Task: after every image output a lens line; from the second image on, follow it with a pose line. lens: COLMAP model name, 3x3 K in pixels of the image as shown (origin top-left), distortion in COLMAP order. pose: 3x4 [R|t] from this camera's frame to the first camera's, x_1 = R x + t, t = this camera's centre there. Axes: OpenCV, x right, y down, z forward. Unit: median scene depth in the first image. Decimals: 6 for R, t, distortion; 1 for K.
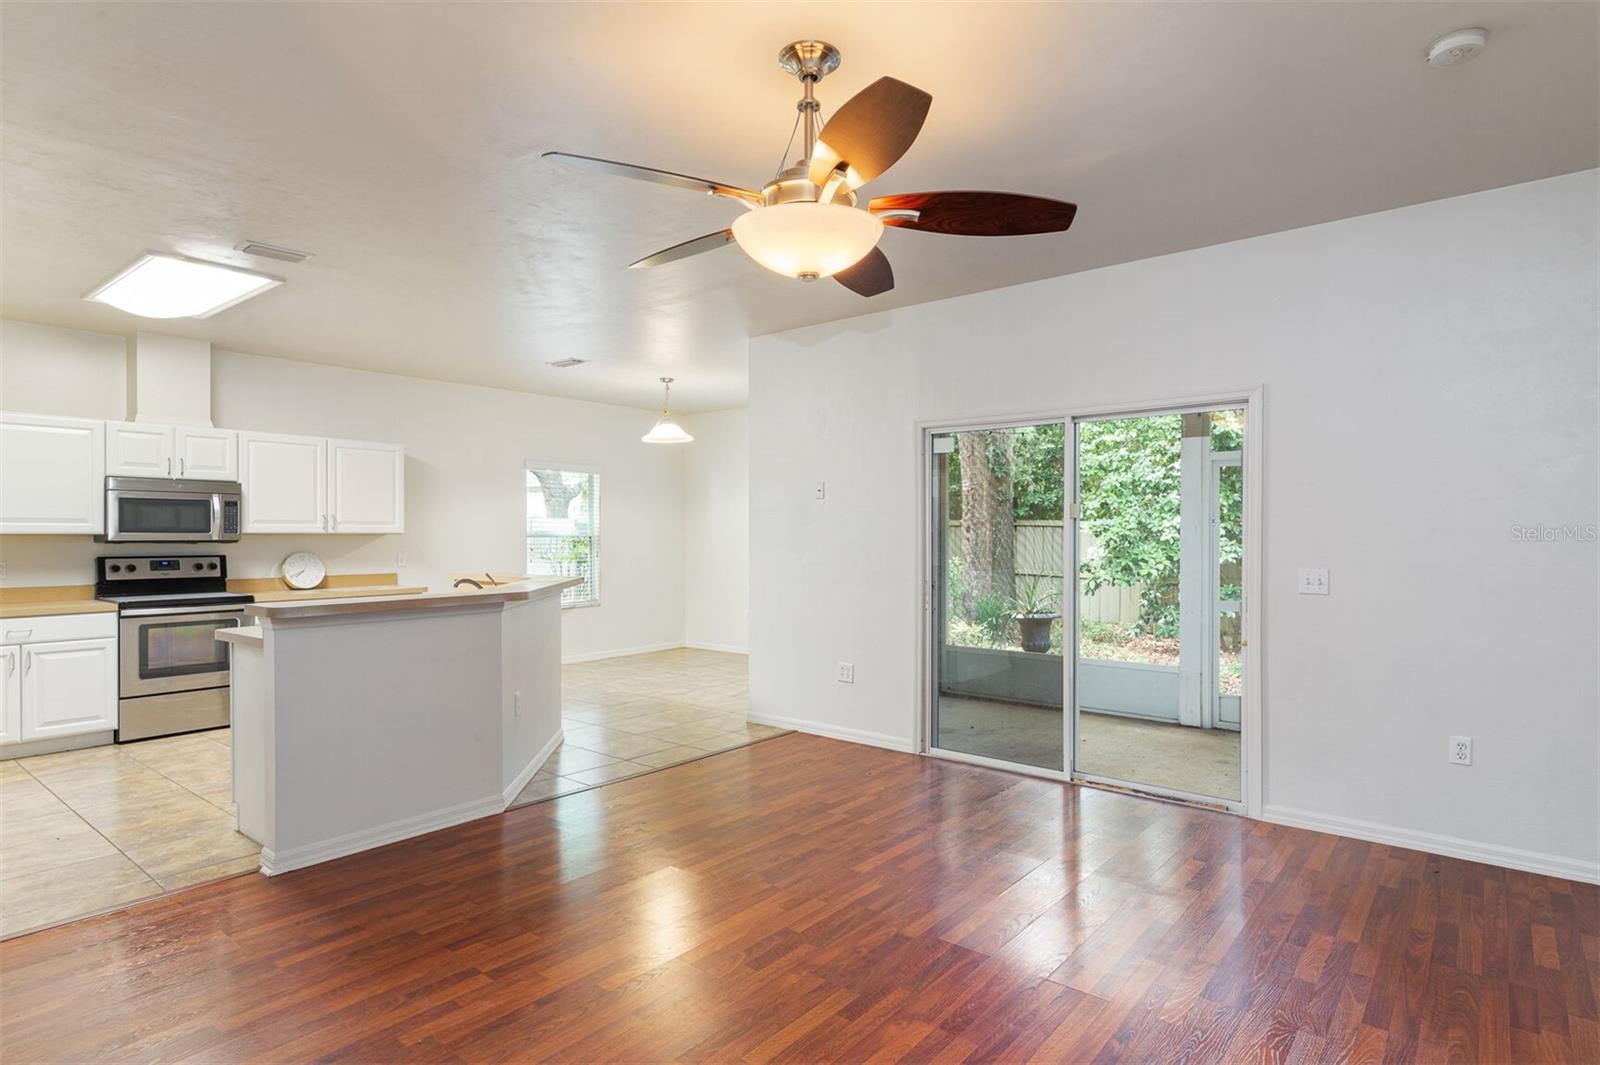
lens RADIAL K [[849.3, 0, 805.5], [0, 849.3, 542.2], [0, 0, 1]] dist [0.004748, 0.000280]
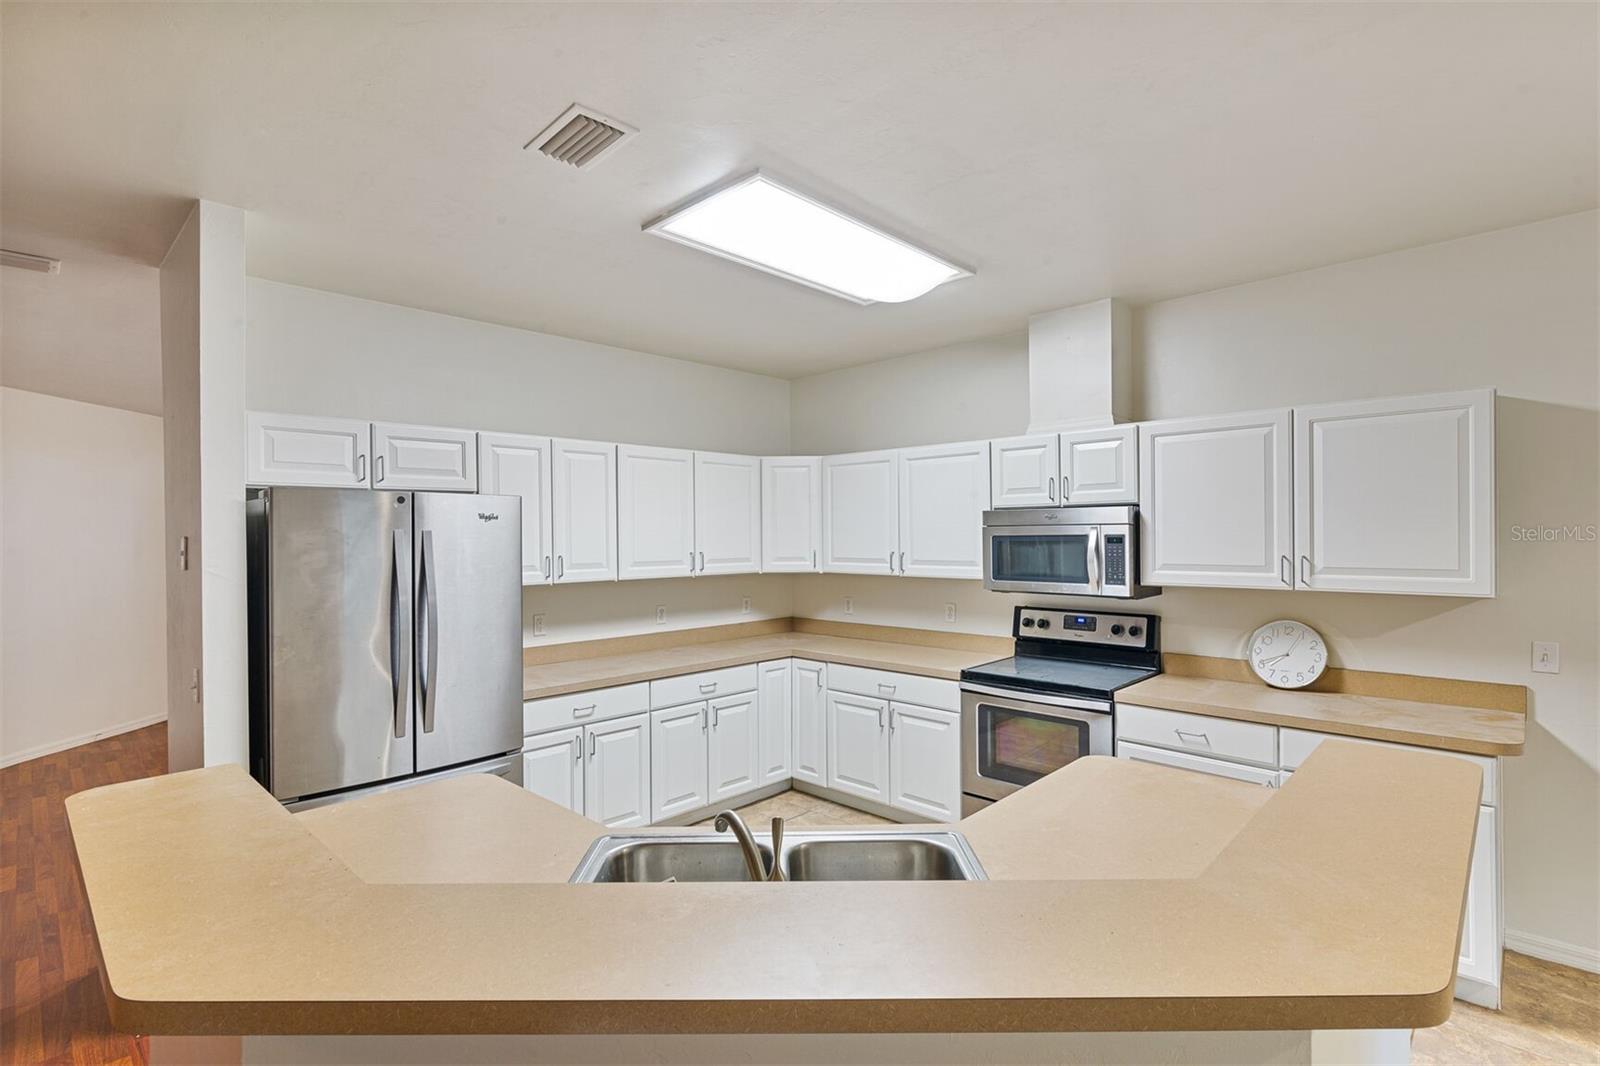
lens RADIAL K [[733.4, 0, 814.0], [0, 733.4, 534.2], [0, 0, 1]] dist [-0.002322, 0.000748]
pose [[-0.075126, -0.001687, -0.997173, -0.105139], [-0.001621, 0.999997, -0.001570, -0.047705], [0.997173, 0.001499, -0.075128, 0.811580]]
